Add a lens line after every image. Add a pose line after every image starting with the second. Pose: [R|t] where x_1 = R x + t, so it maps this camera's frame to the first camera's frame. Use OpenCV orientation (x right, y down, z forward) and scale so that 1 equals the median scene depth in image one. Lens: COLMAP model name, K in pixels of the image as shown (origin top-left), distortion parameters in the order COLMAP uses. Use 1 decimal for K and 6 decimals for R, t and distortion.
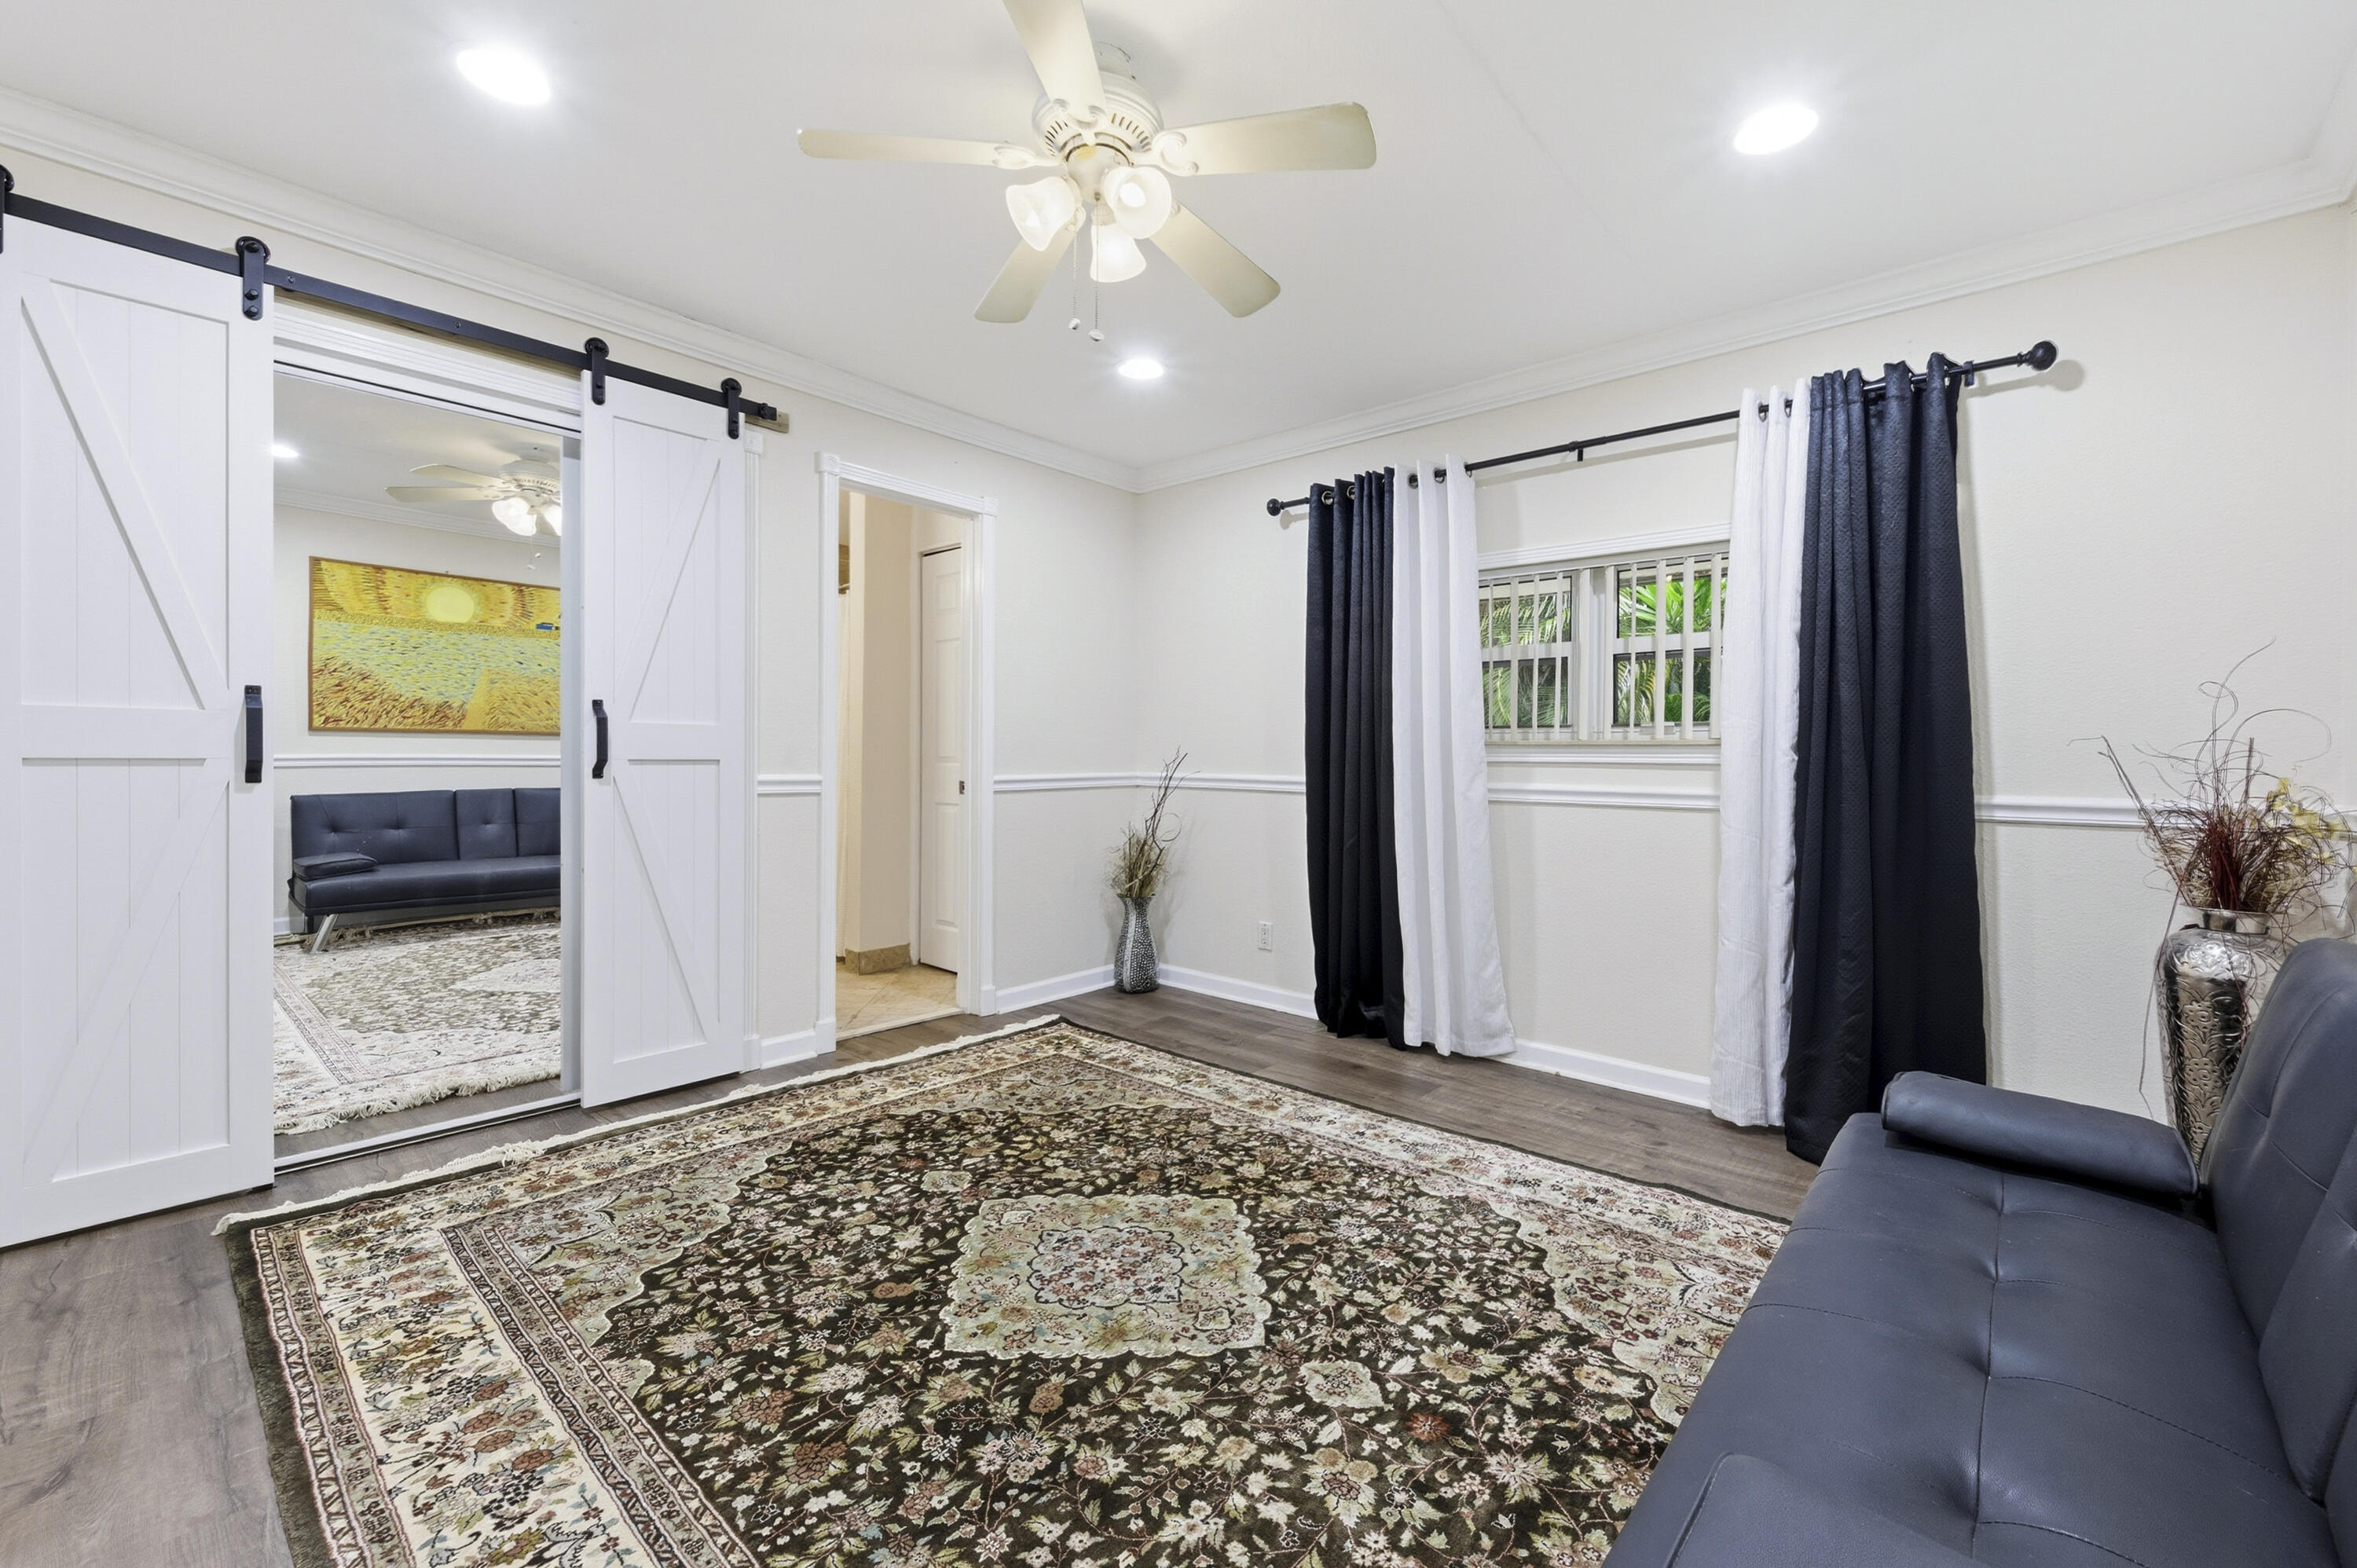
lens RADIAL K [[929.2, 0, 1200.5], [0, 929.2, 759.6], [0, 0, 1]] dist [0.001401, -0.000095]
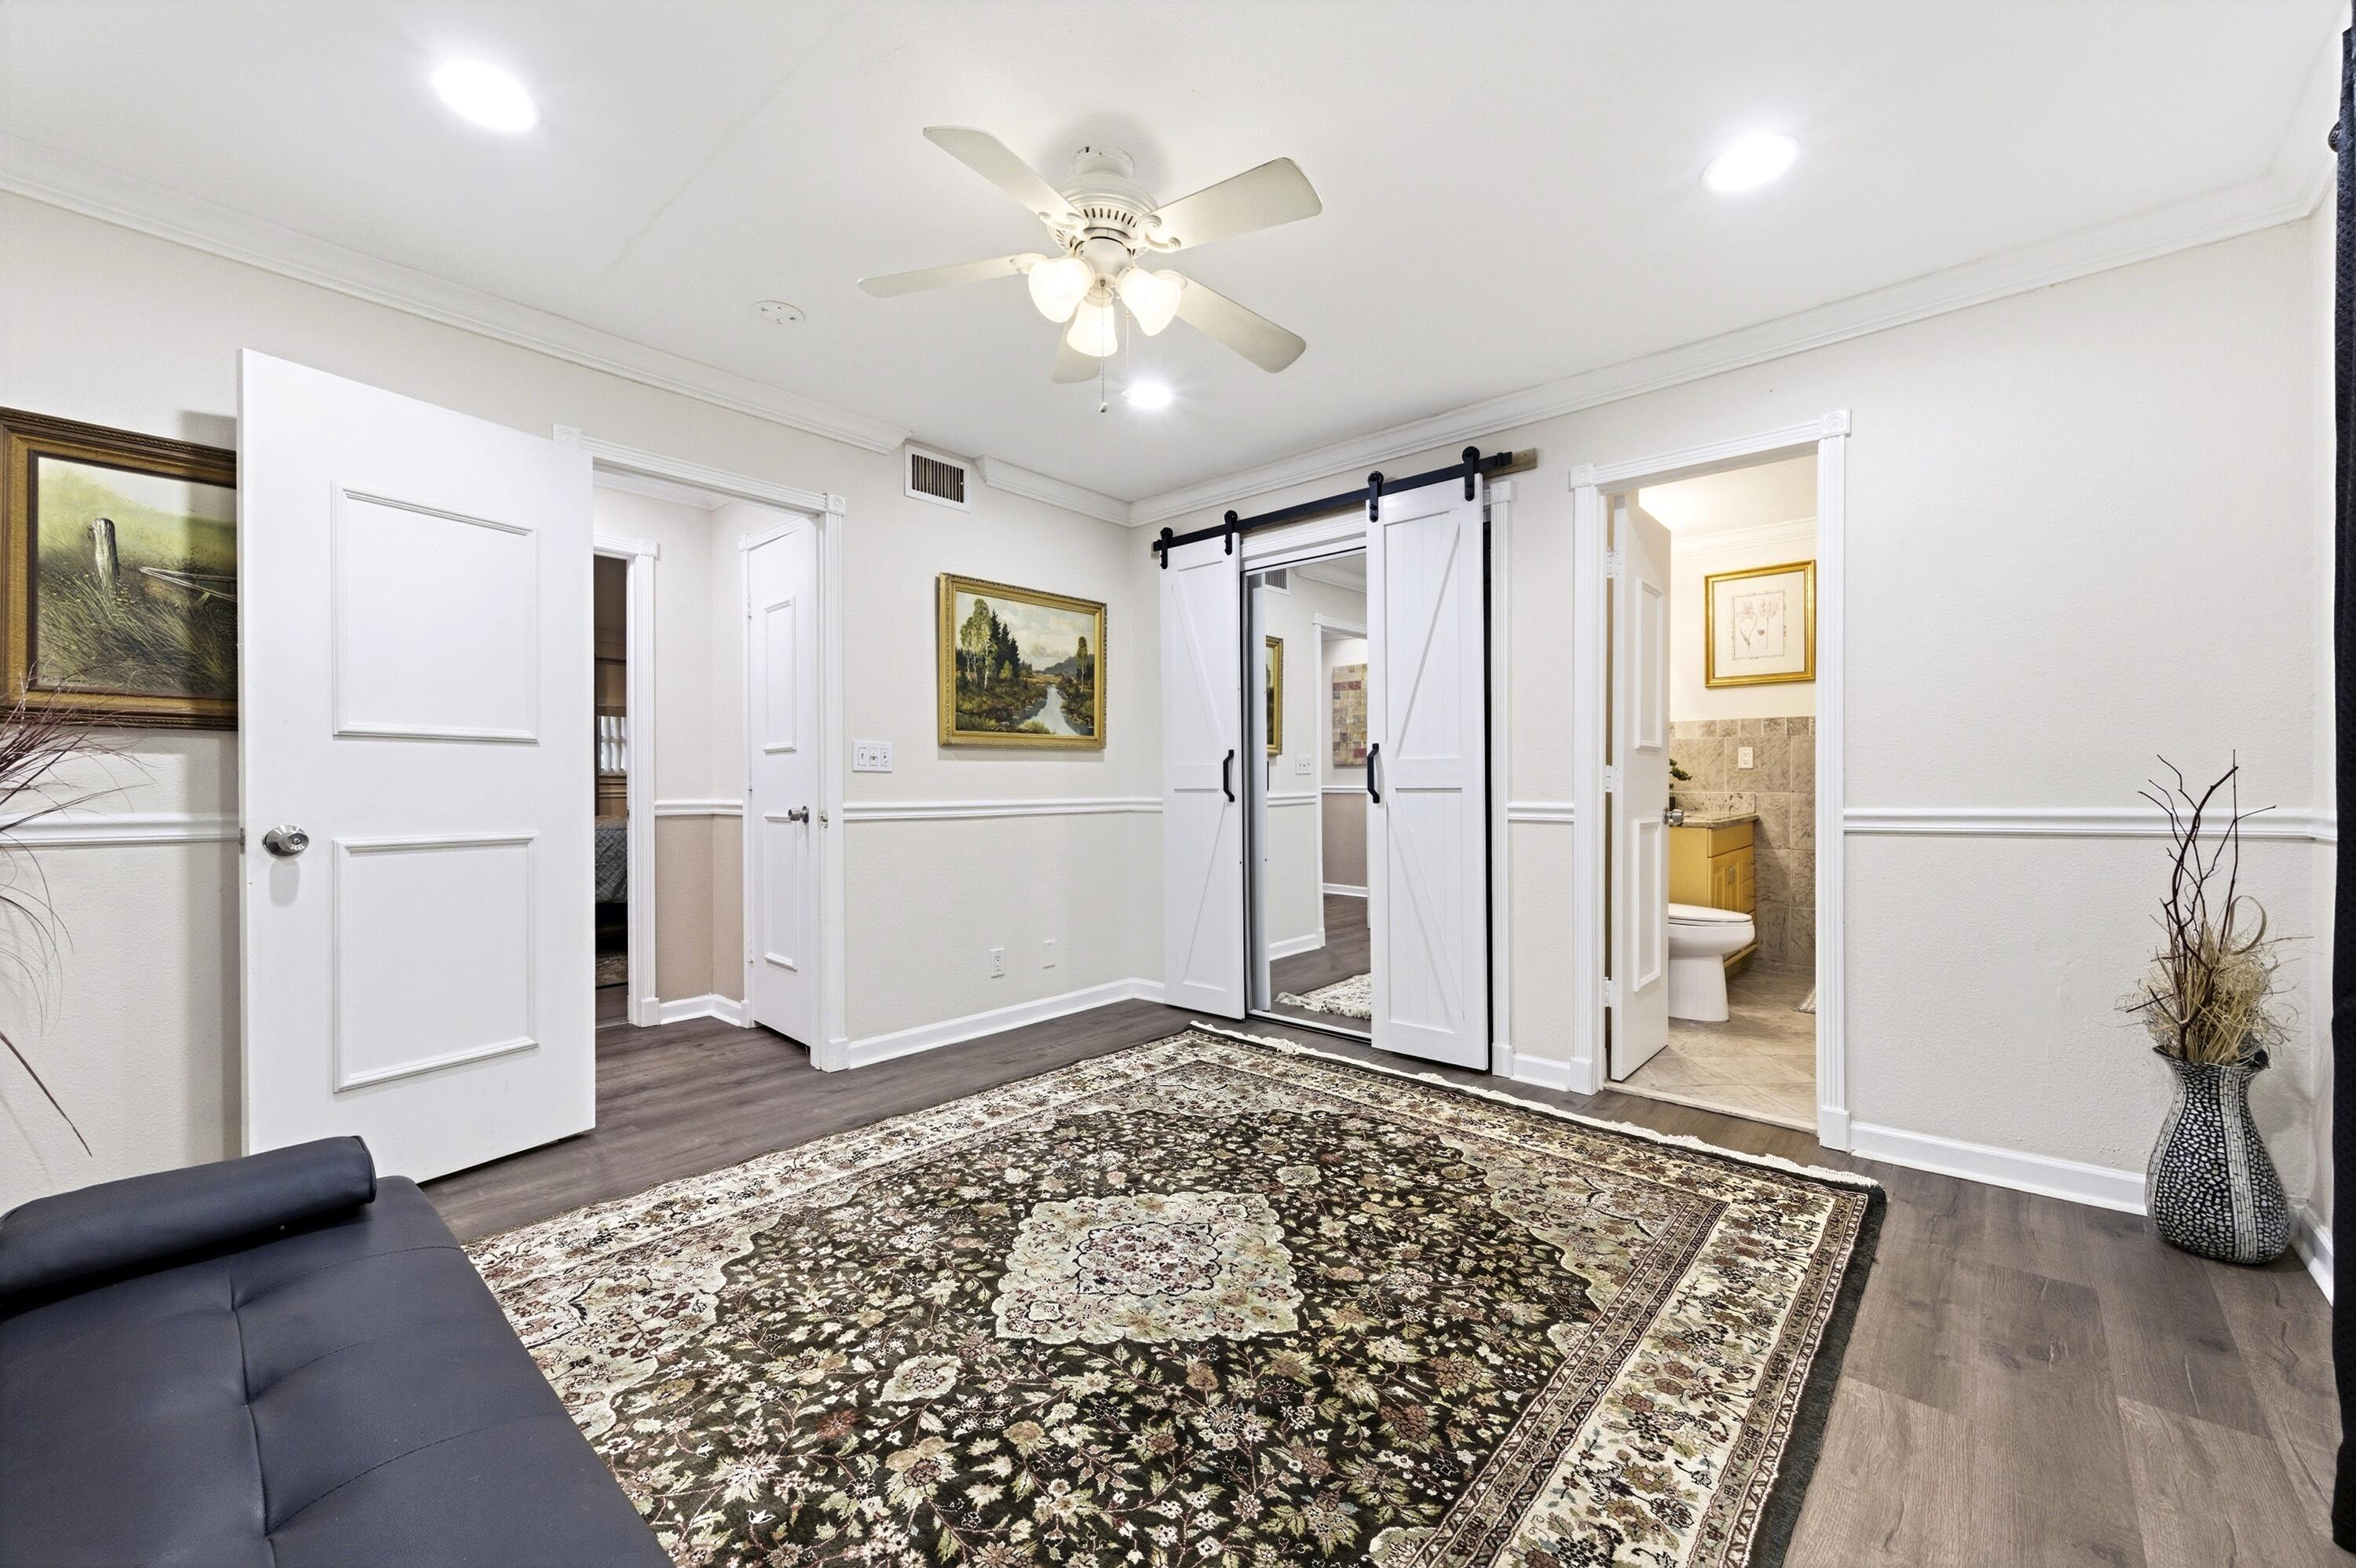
lens RADIAL K [[928.8, 0, 1196.6], [0, 928.8, 787.2], [0, 0, 1]] dist [0.001401, -0.000095]
pose [[0.005822, -0.006451, -0.999962, 0.787671], [0.001748, 0.999978, -0.006441, 0.008770], [0.999982, -0.001710, 0.005834, 0.853146]]
